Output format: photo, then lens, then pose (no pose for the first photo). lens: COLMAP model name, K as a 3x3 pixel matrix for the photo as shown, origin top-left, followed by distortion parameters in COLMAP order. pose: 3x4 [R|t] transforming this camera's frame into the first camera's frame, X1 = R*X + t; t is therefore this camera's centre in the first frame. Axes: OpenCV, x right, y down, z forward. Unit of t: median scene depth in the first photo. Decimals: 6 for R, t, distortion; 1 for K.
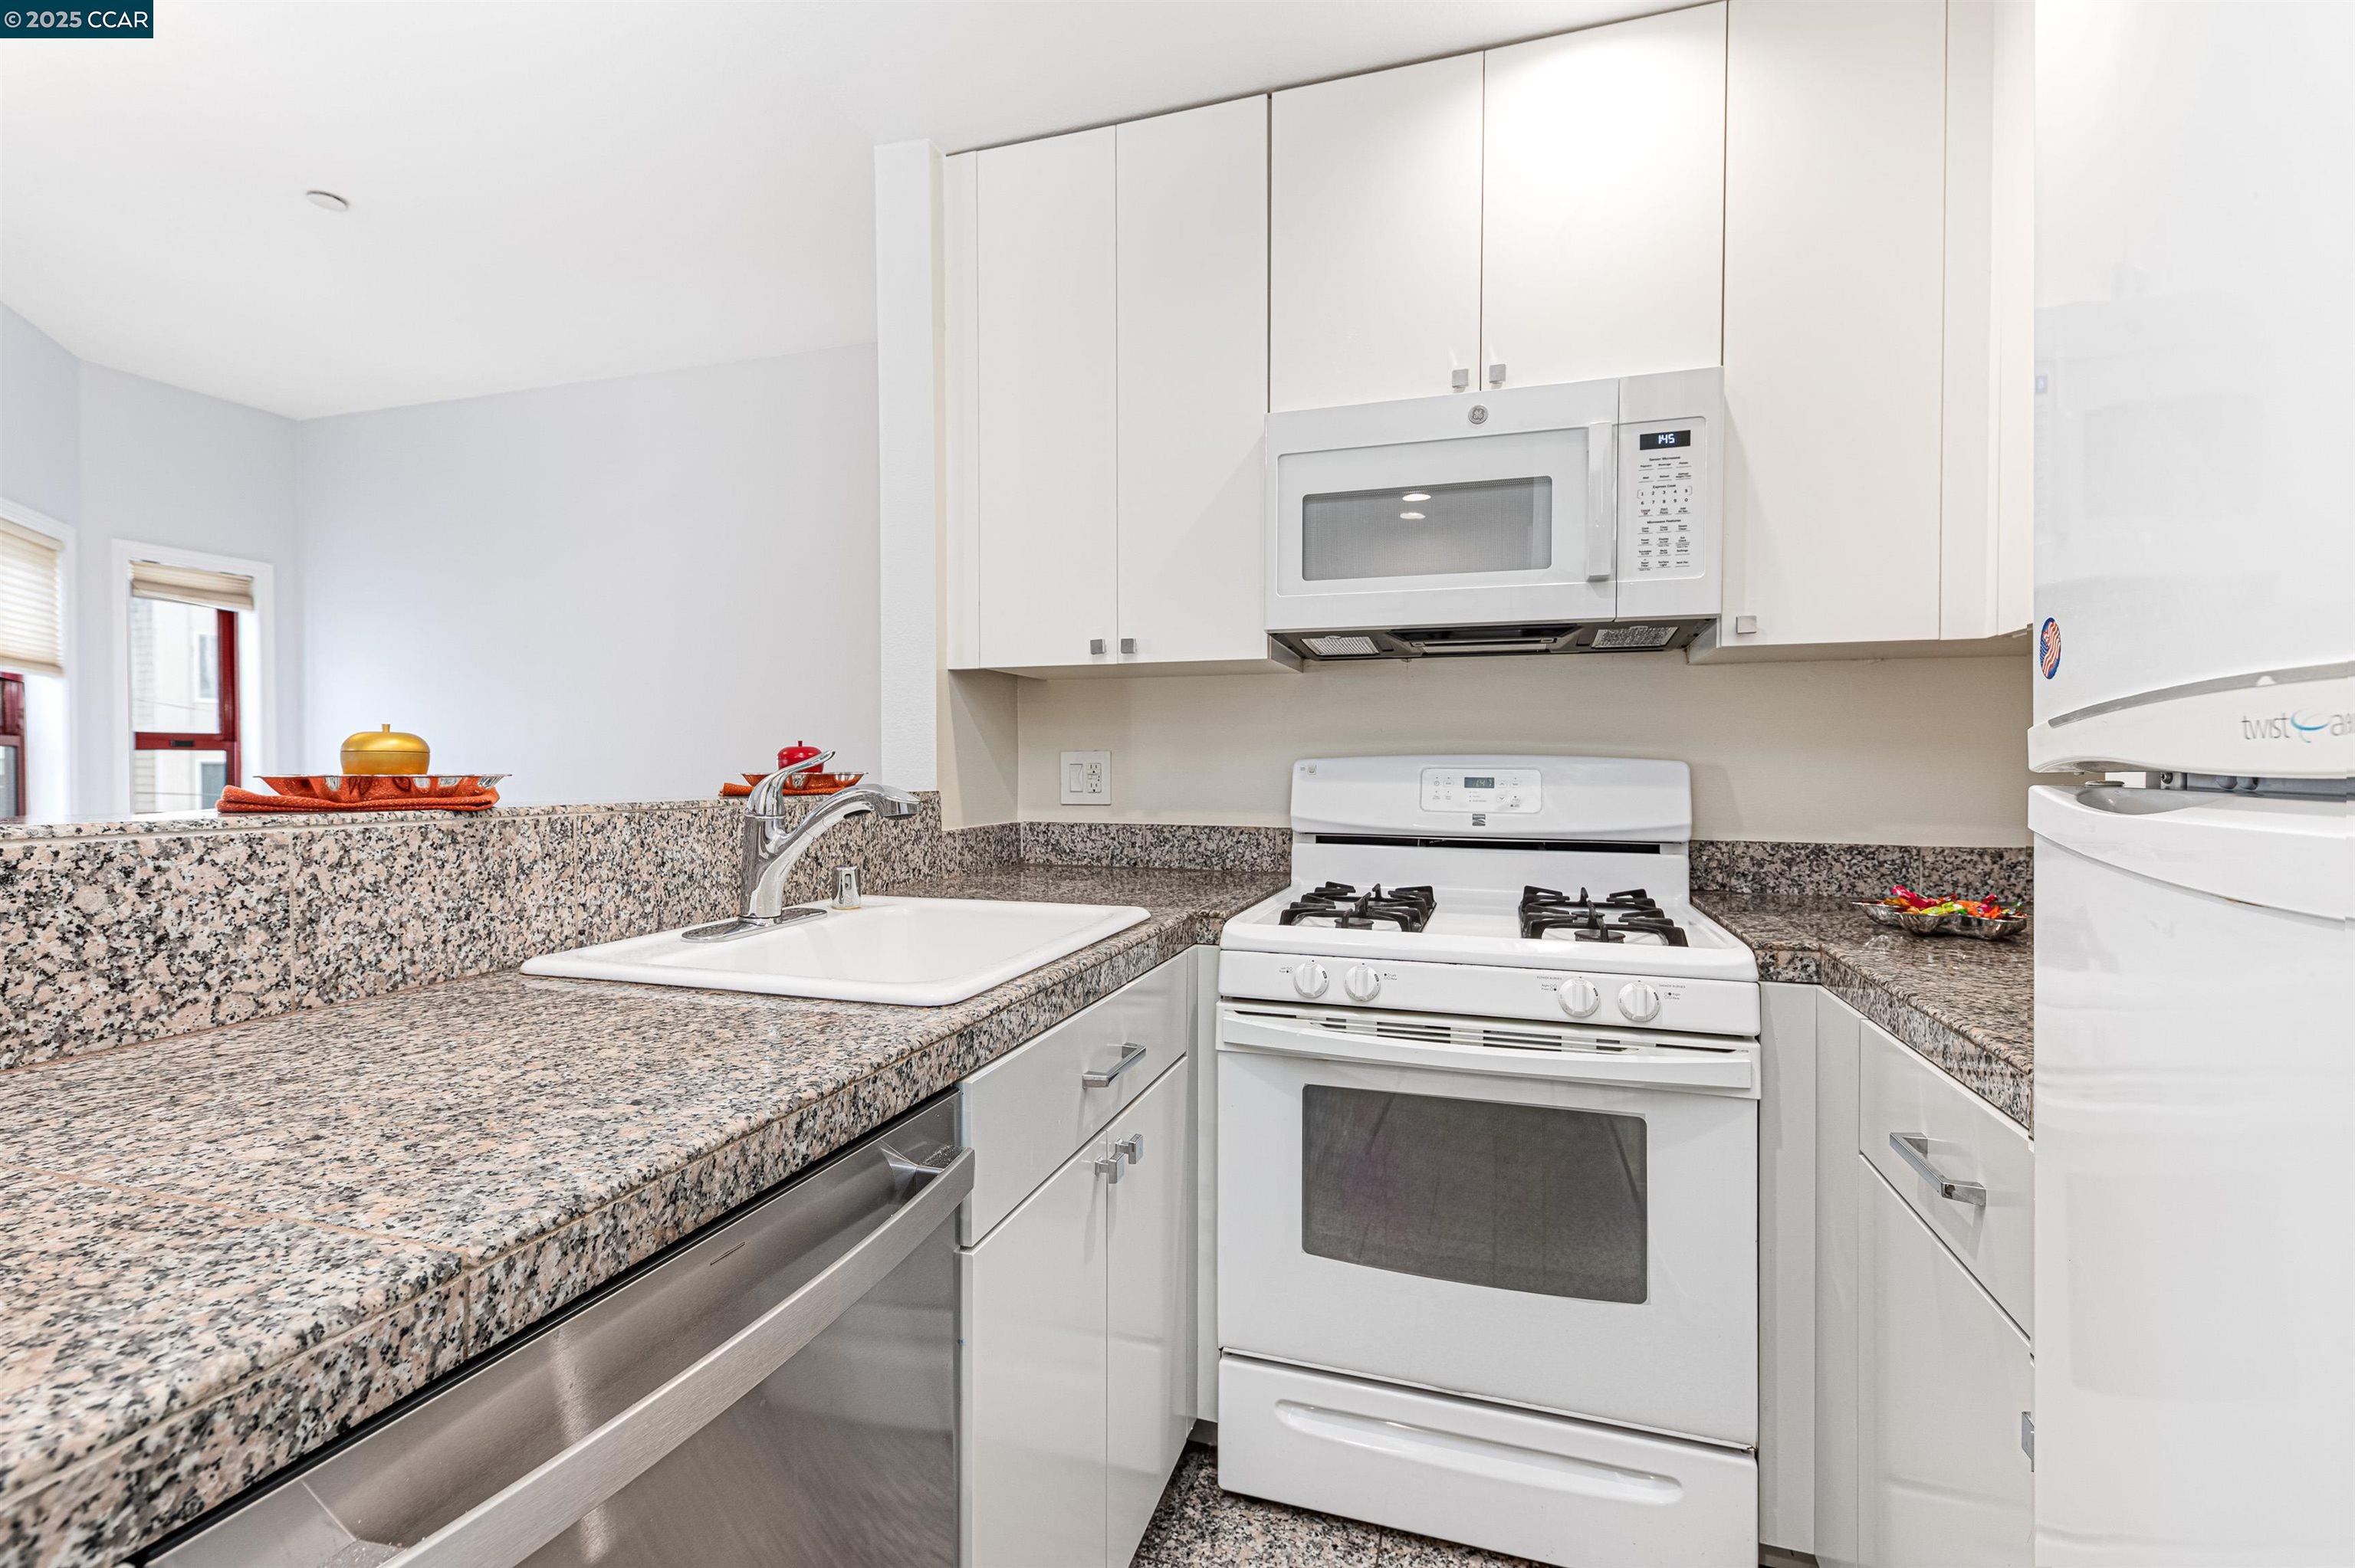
lens RADIAL K [[1045.7, 0, 1173.2], [0, 1045.7, 764.5], [0, 0, 1]] dist [0.014661, -0.000572]
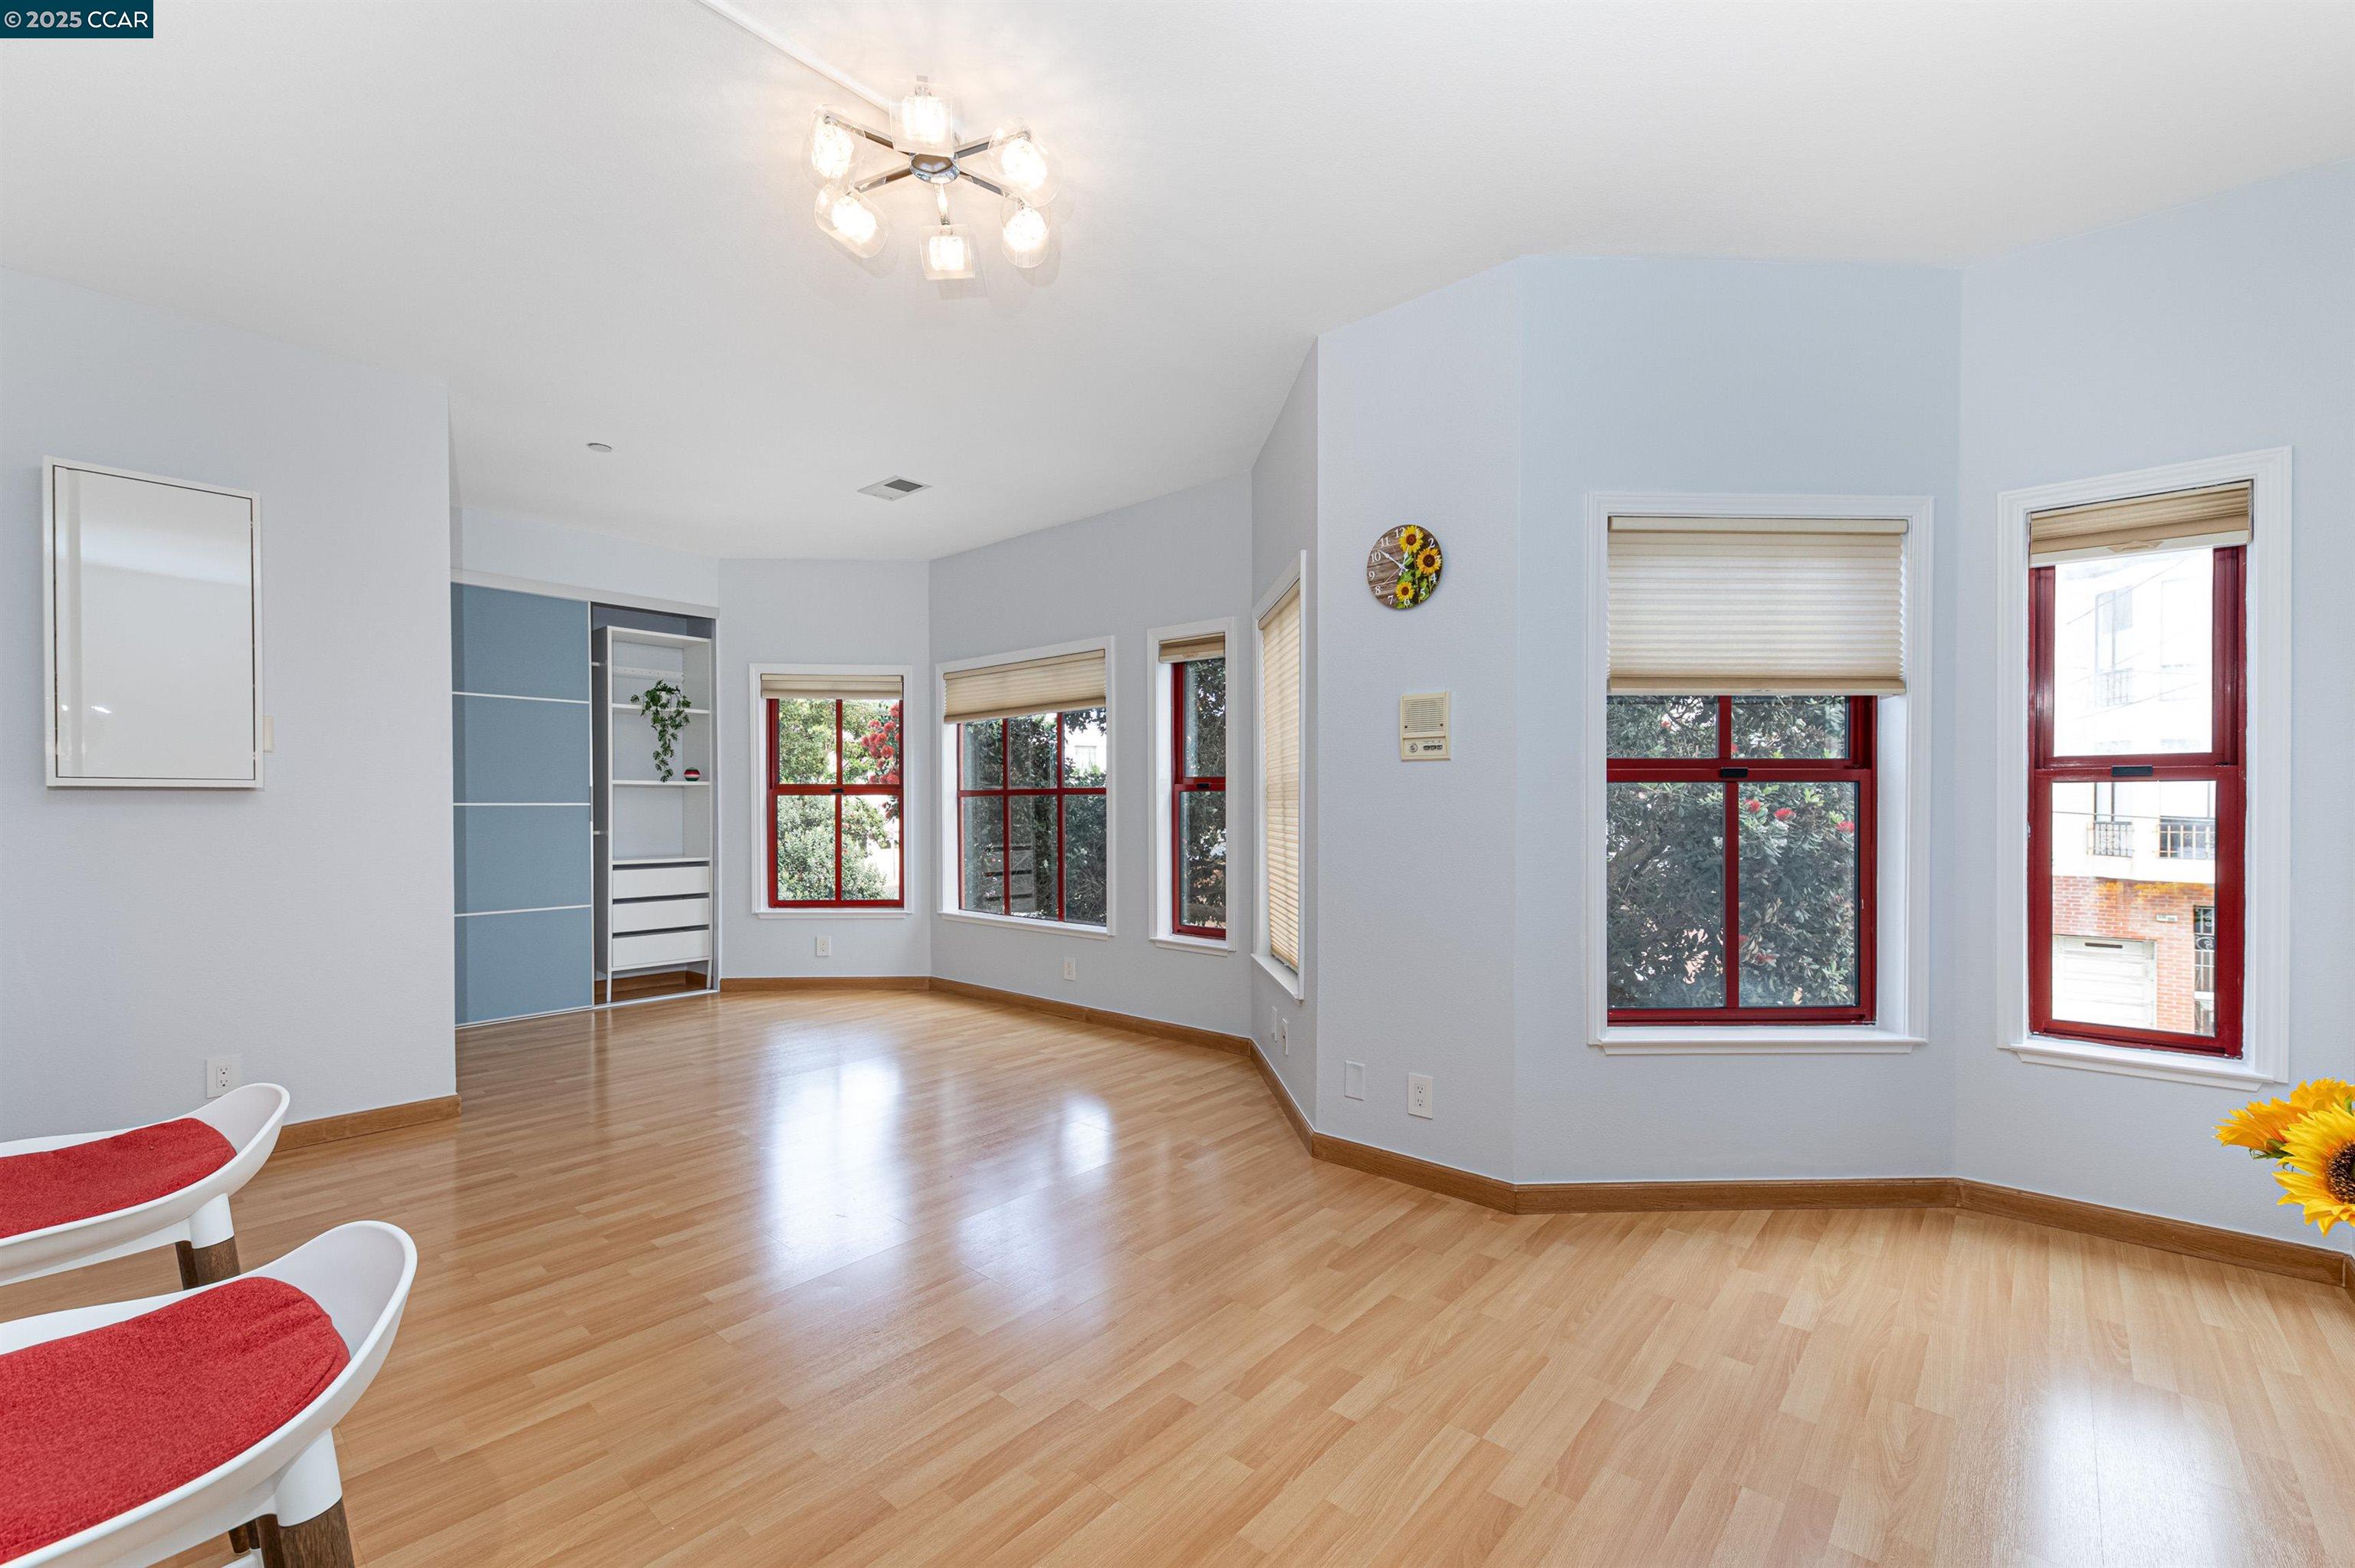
lens RADIAL K [[952.8, 0, 1159.5], [0, 952.8, 829.5], [0, 0, 1]] dist [0.003071, -0.001928]
pose [[-0.387538, 0.025623, -0.921498, -0.392364], [-0.001779, 0.999591, 0.028542, 0.005847], [0.921852, 0.012700, -0.387334, 1.958437]]
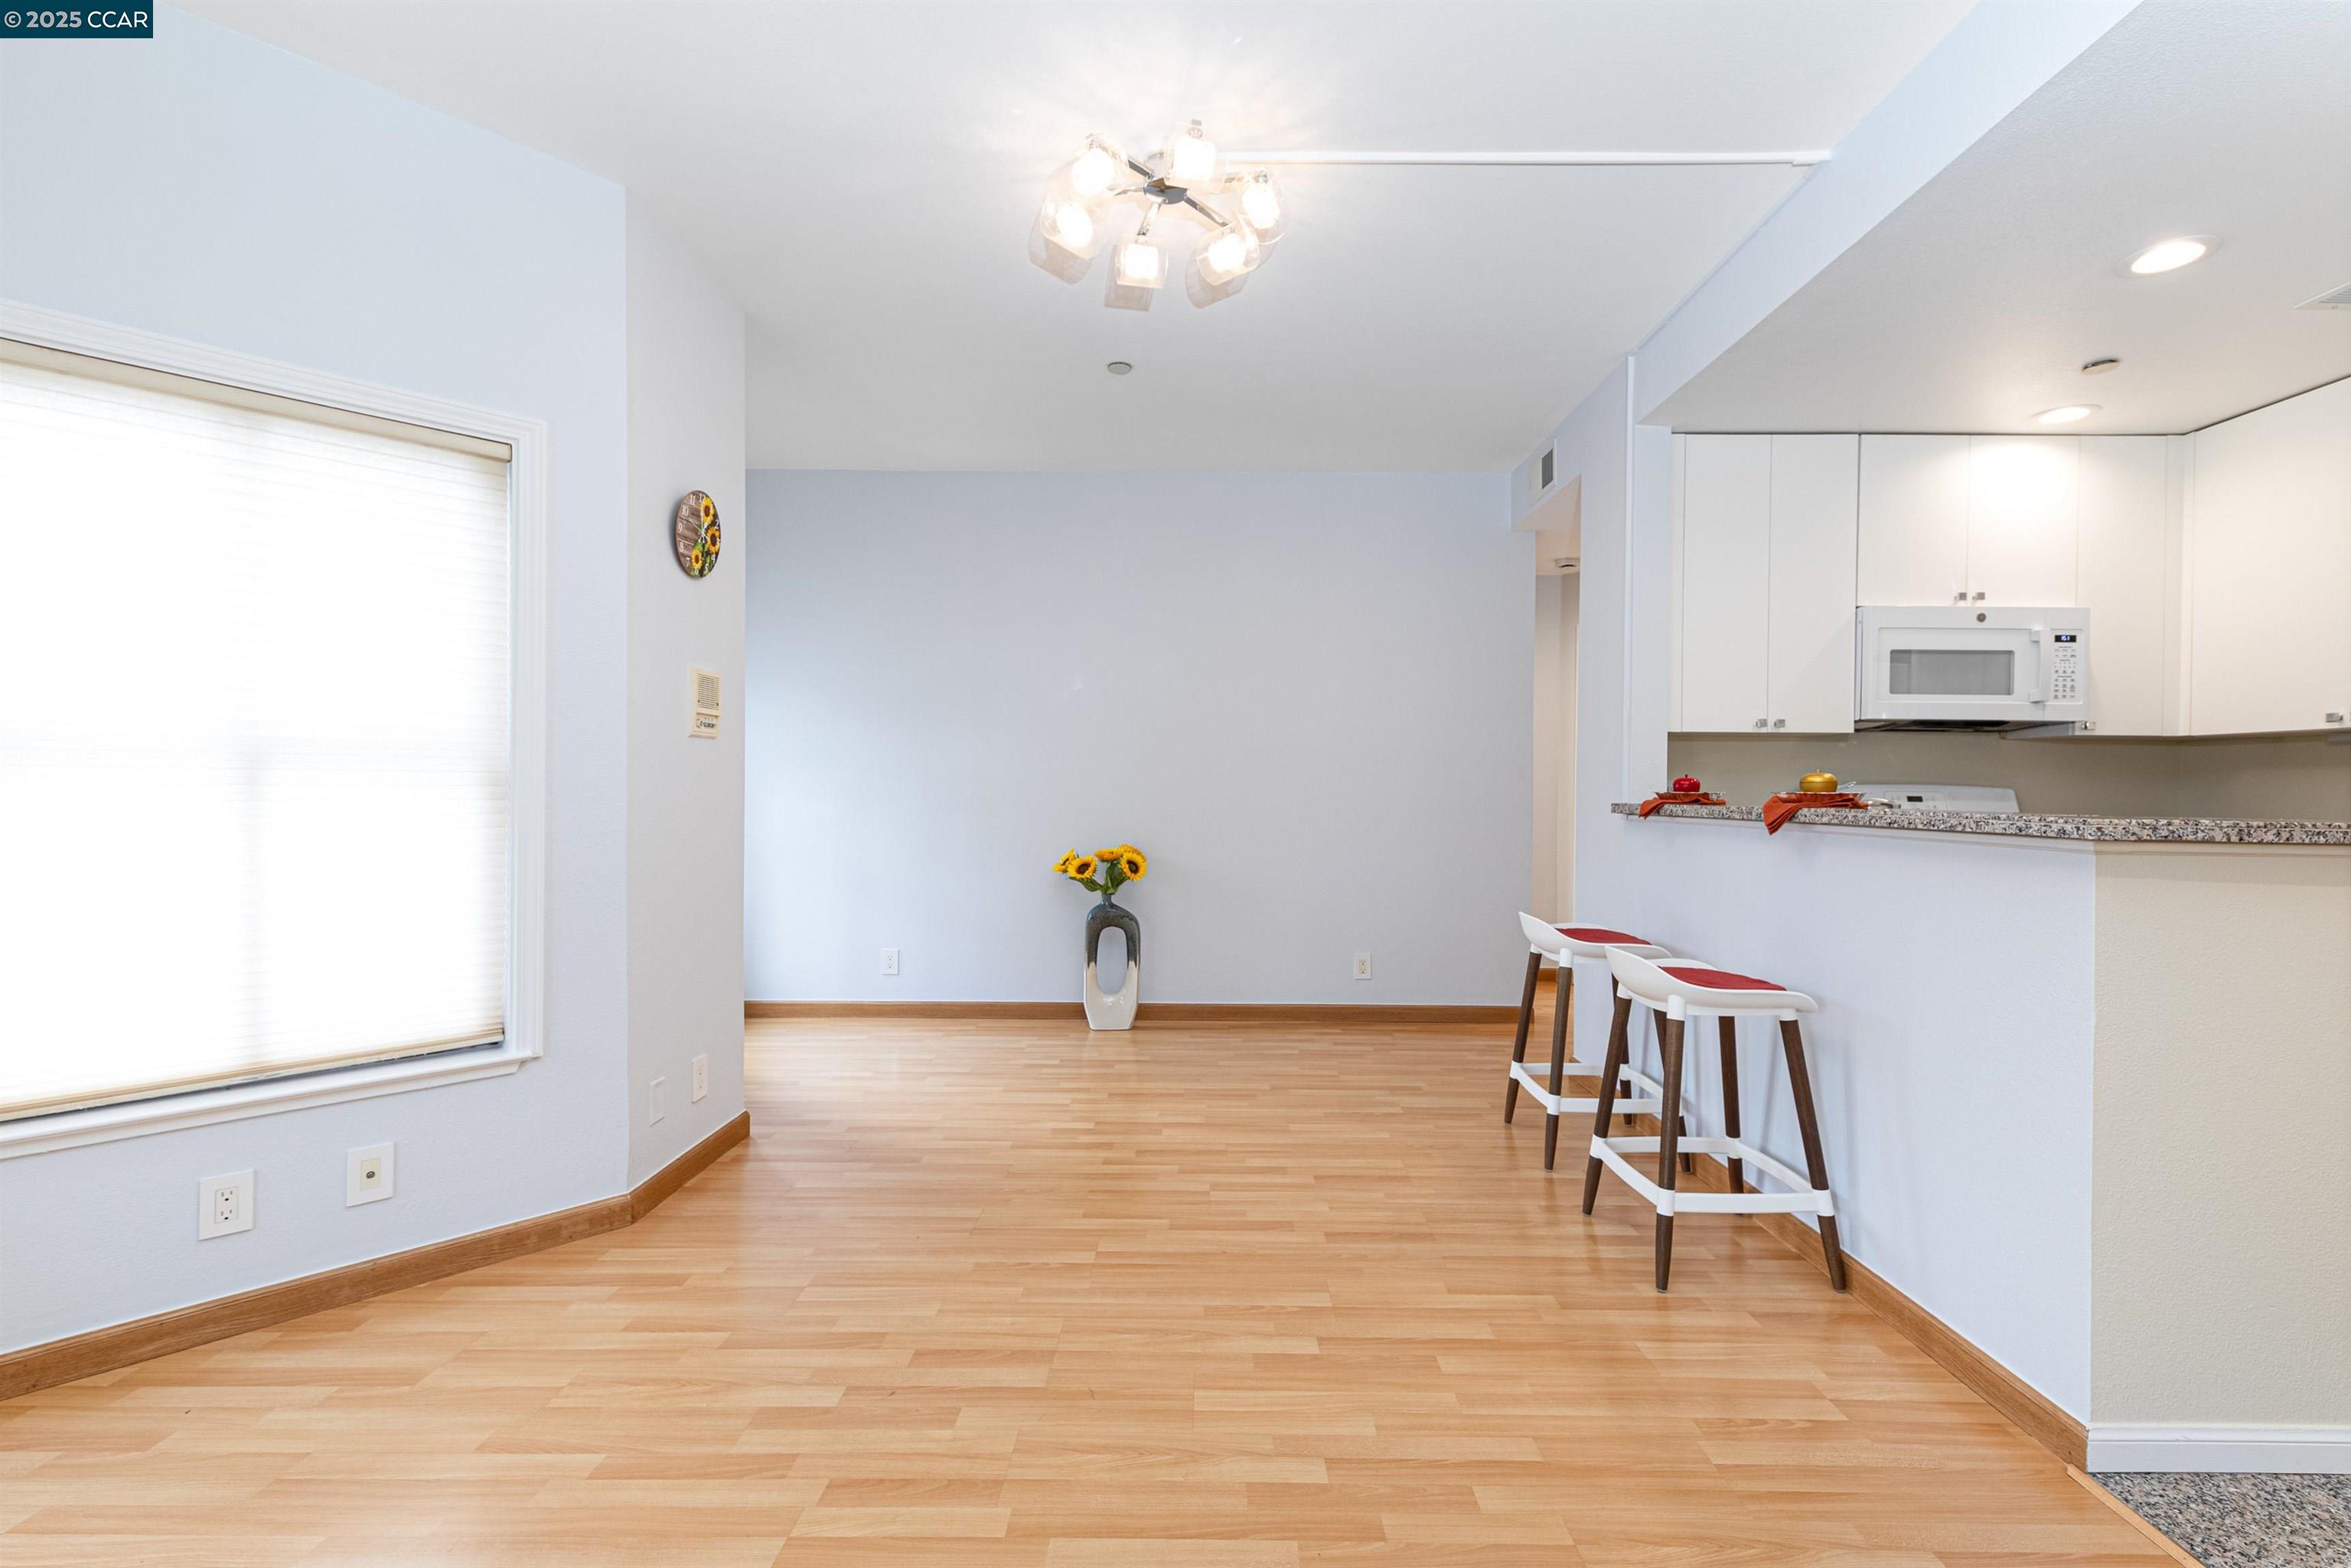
lens RADIAL K [[997.1, 0, 1191.8], [0, 997.1, 789.6], [0, 0, 1]] dist [0.014424, -0.000778]
pose [[0.953102, 0.010074, 0.302481, -2.013991], [-0.010669, 0.999943, 0.000314, 0.015676], [-0.302460, -0.003526, 0.953155, -0.449905]]
